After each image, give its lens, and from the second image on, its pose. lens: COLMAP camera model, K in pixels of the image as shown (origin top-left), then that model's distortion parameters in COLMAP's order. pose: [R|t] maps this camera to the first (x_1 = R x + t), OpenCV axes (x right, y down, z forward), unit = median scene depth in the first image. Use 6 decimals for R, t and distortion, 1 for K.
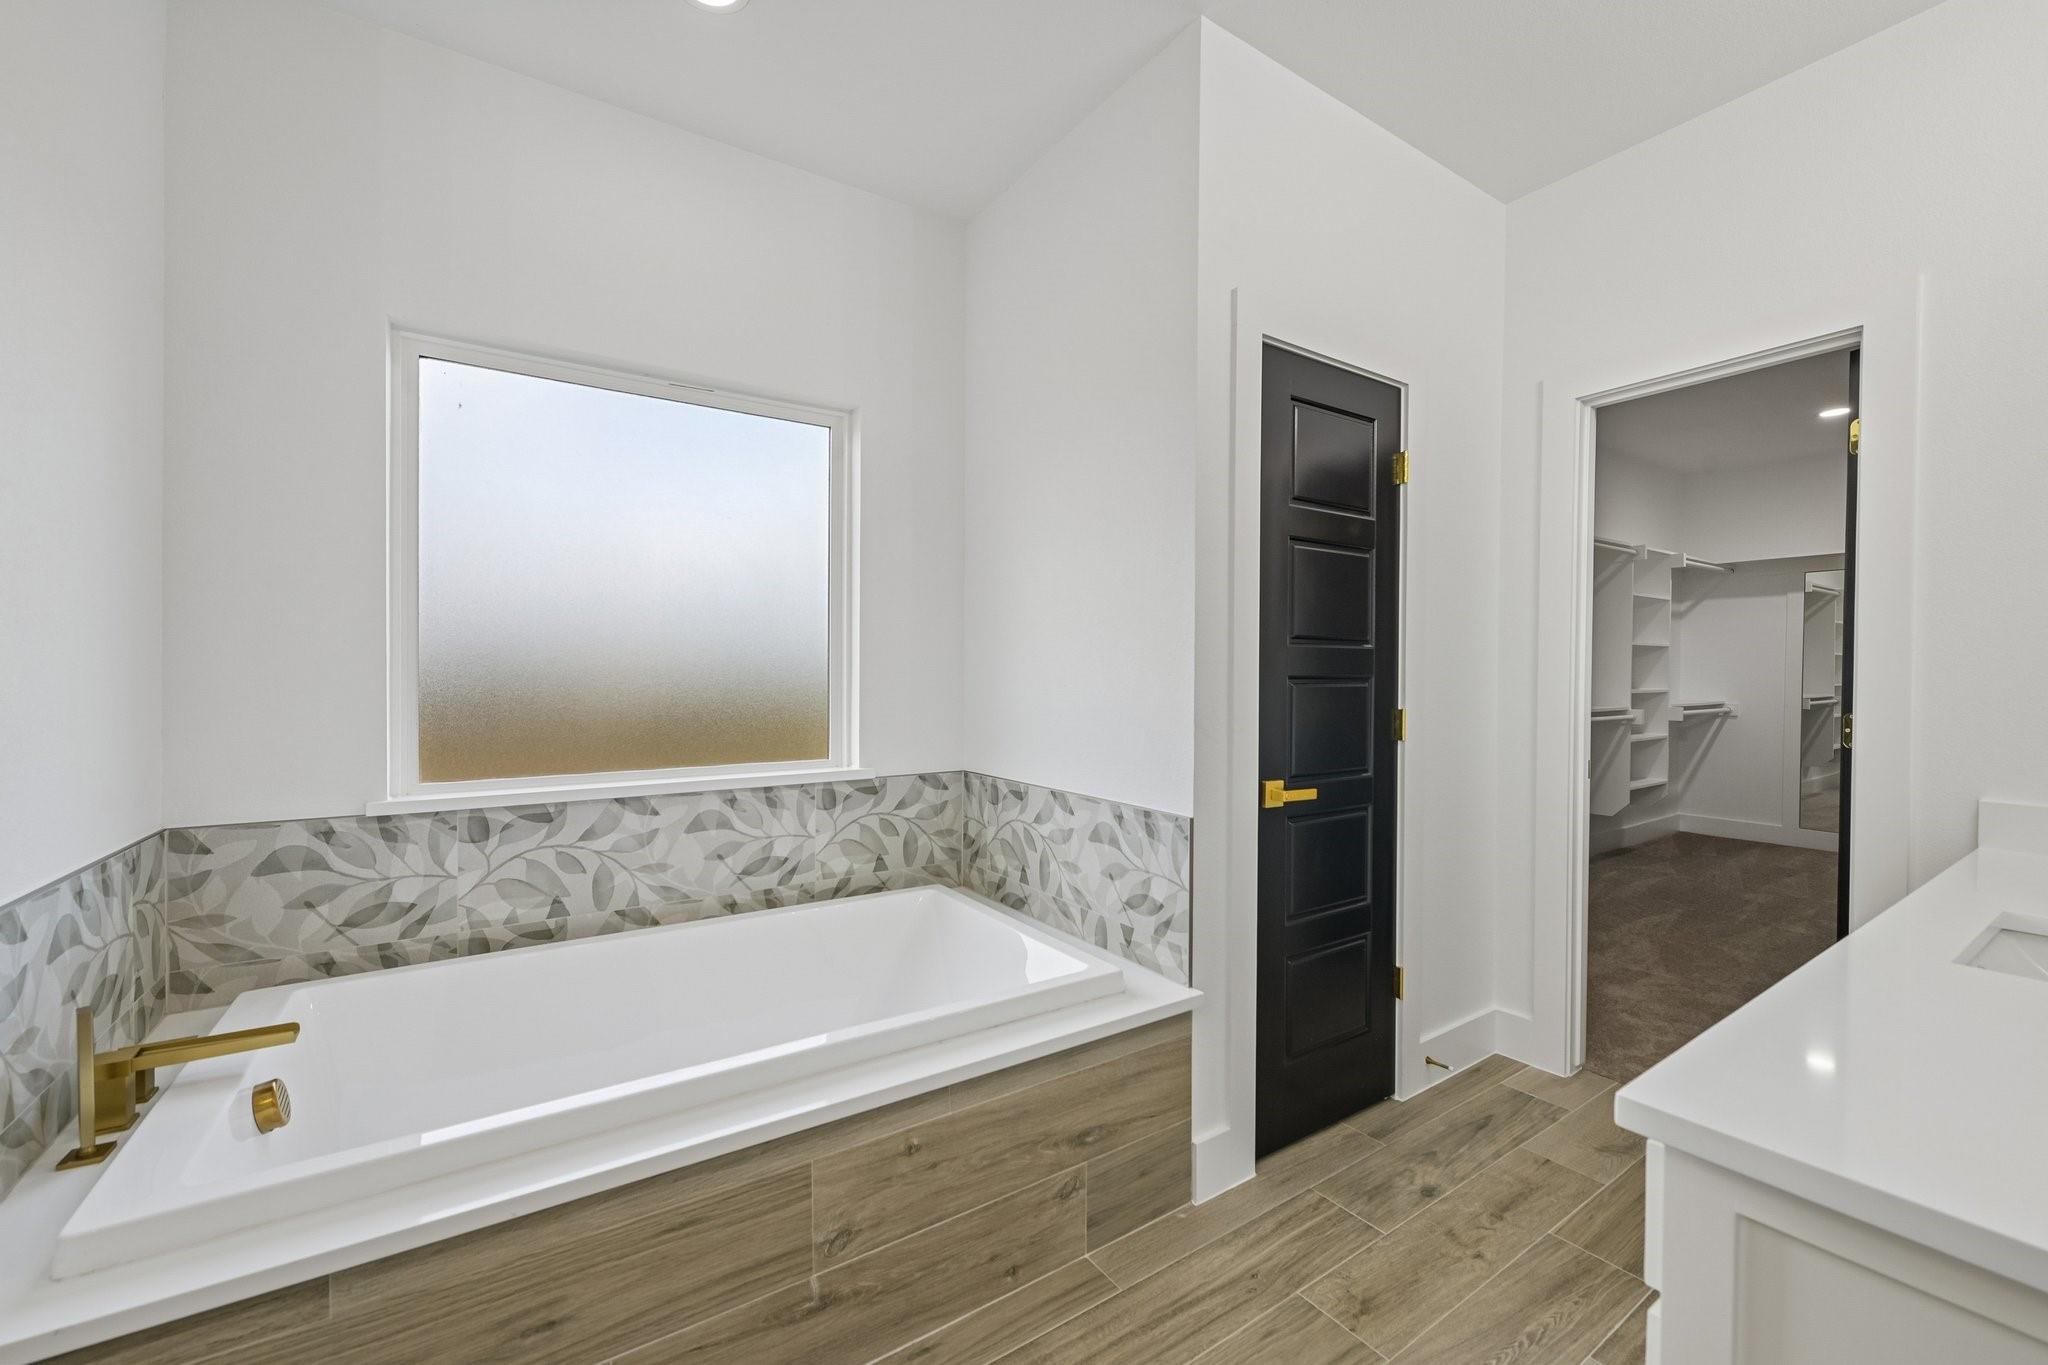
lens RADIAL K [[828.4, 0, 1029.3], [0, 828.4, 682.2], [0, 0, 1]] dist [-0.010820, -0.000353]
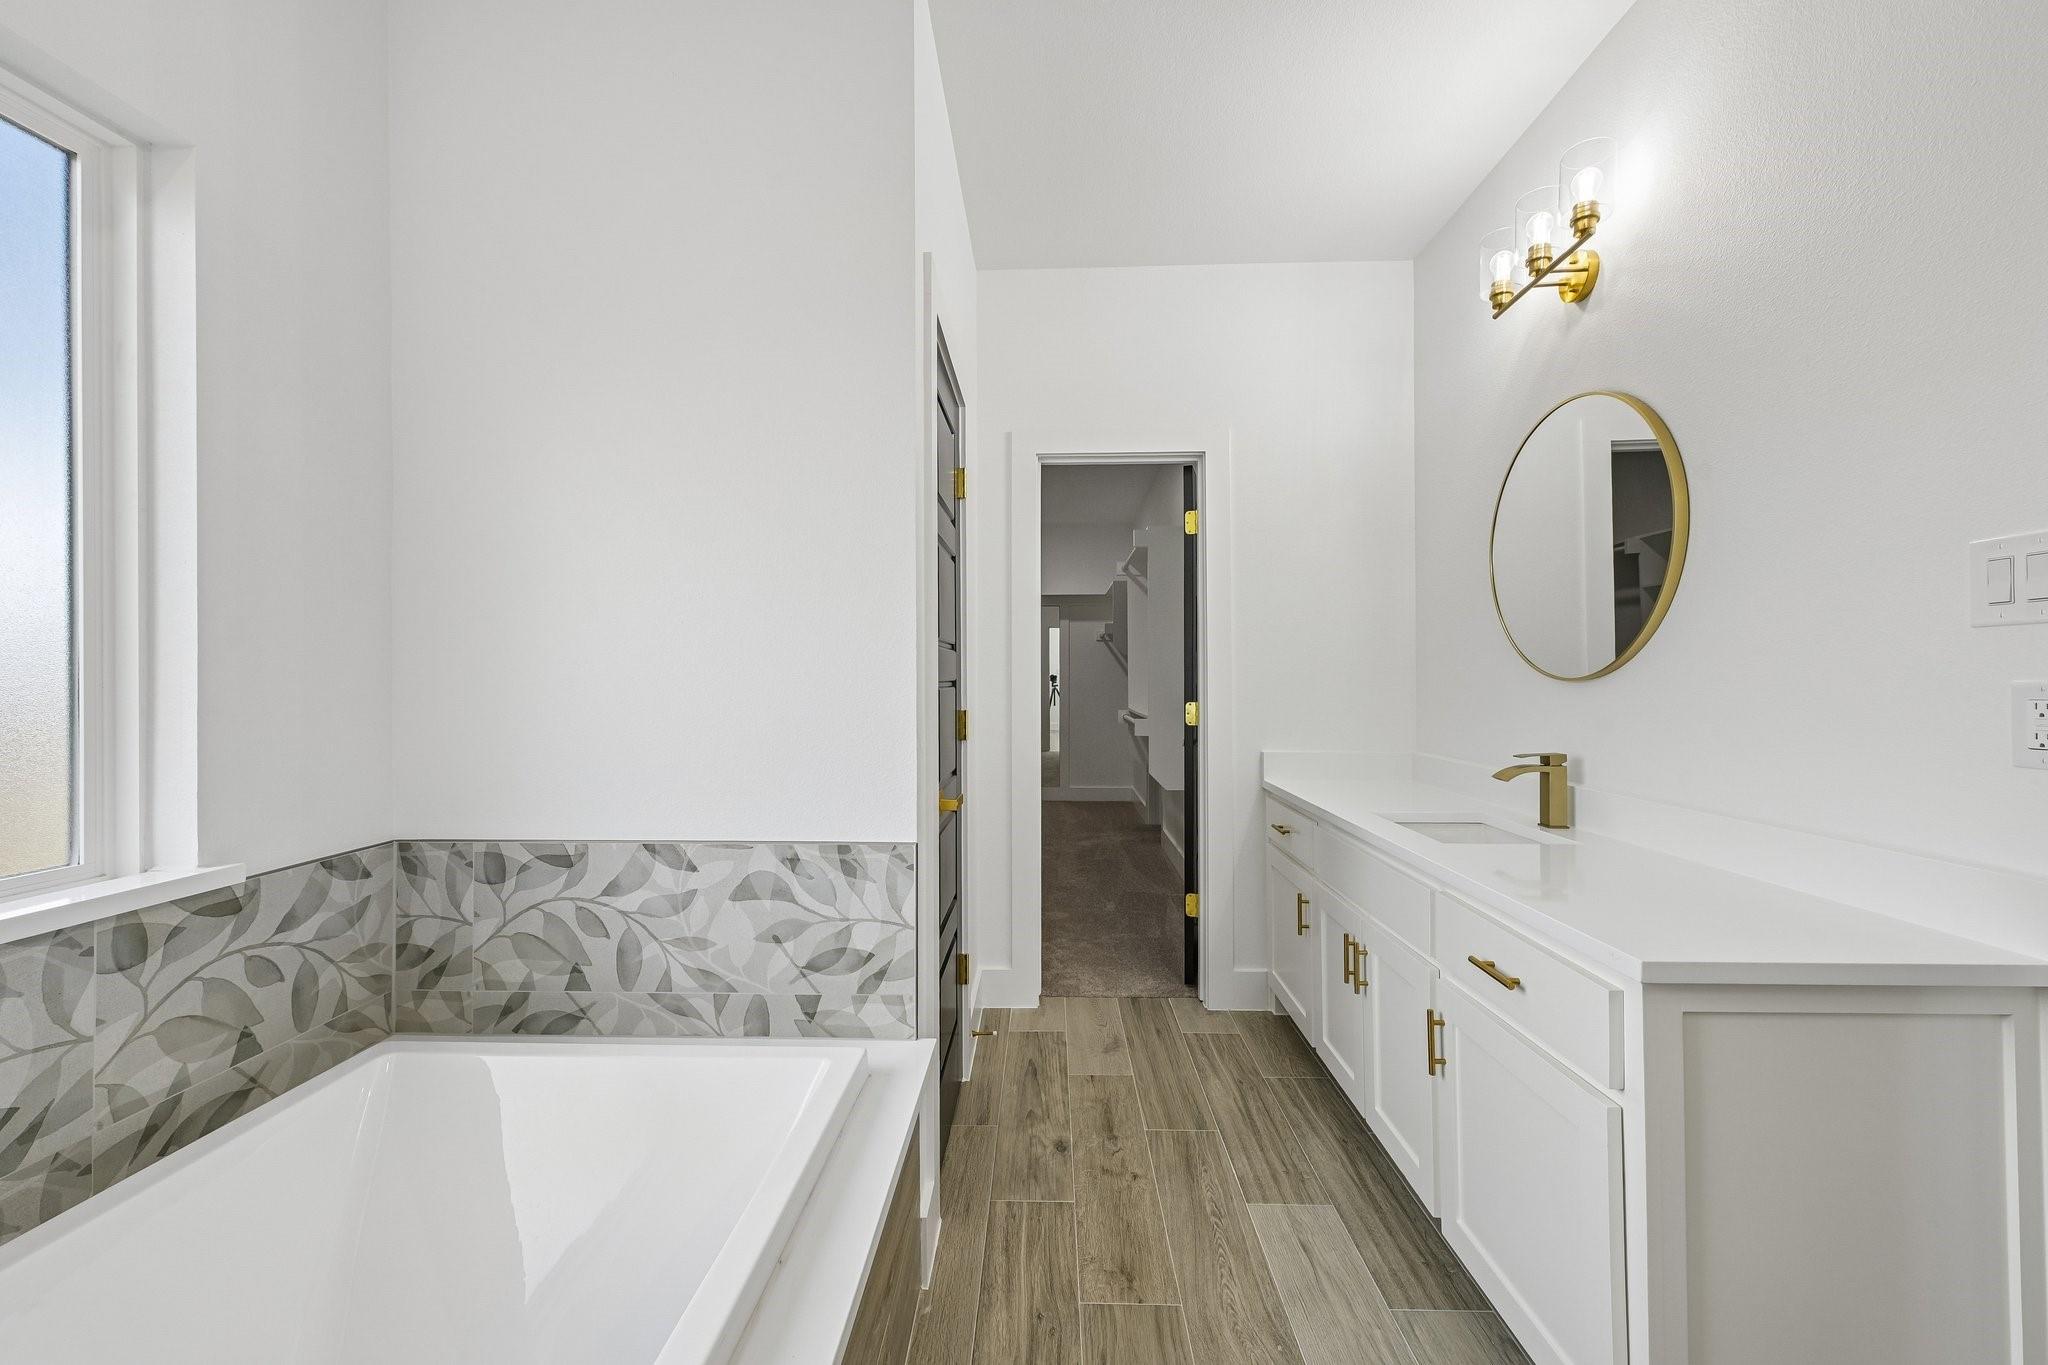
lens RADIAL K [[801.6, 0, 1025.6], [0, 801.6, 677.5], [0, 0, 1]] dist [0.001692, 0.000186]
pose [[0.579466, -0.004113, 0.814986, -0.317029], [0.014586, 0.999879, -0.005325, -0.002767], [-0.814866, 0.014973, 0.579457, 0.310942]]
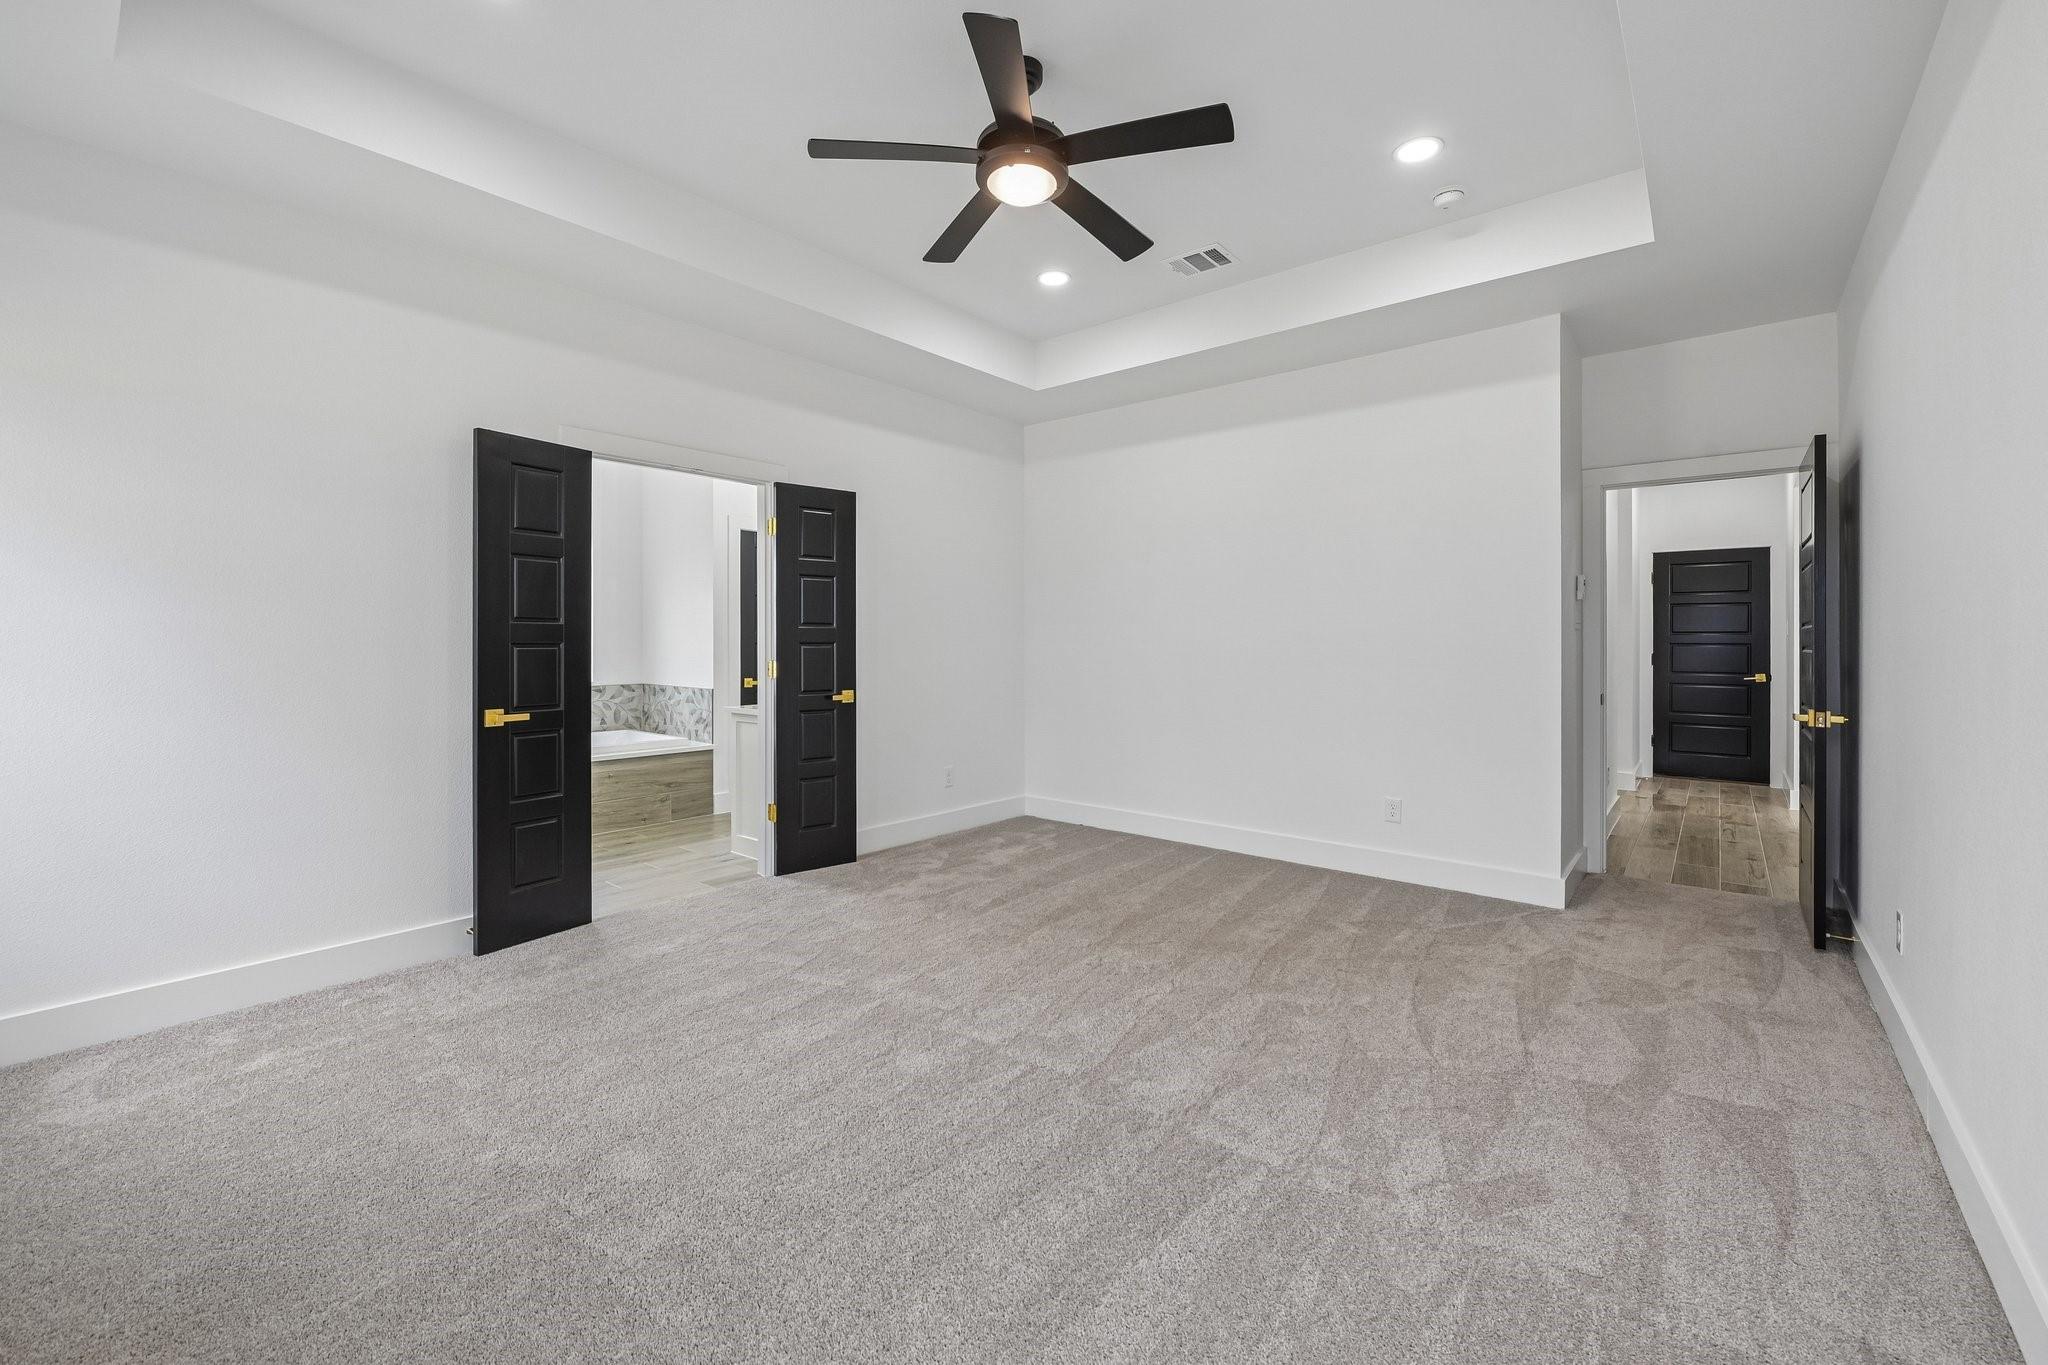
lens RADIAL K [[826.9, 0, 1031.6], [0, 826.9, 640.8], [0, 0, 1]] dist [0.000334, -0.000024]
pose [[0.959082, -0.004143, 0.283098, 0.348698], [0.006832, 0.999940, -0.008514, 0.012866], [-0.283046, 0.010100, 0.959053, -1.729757]]
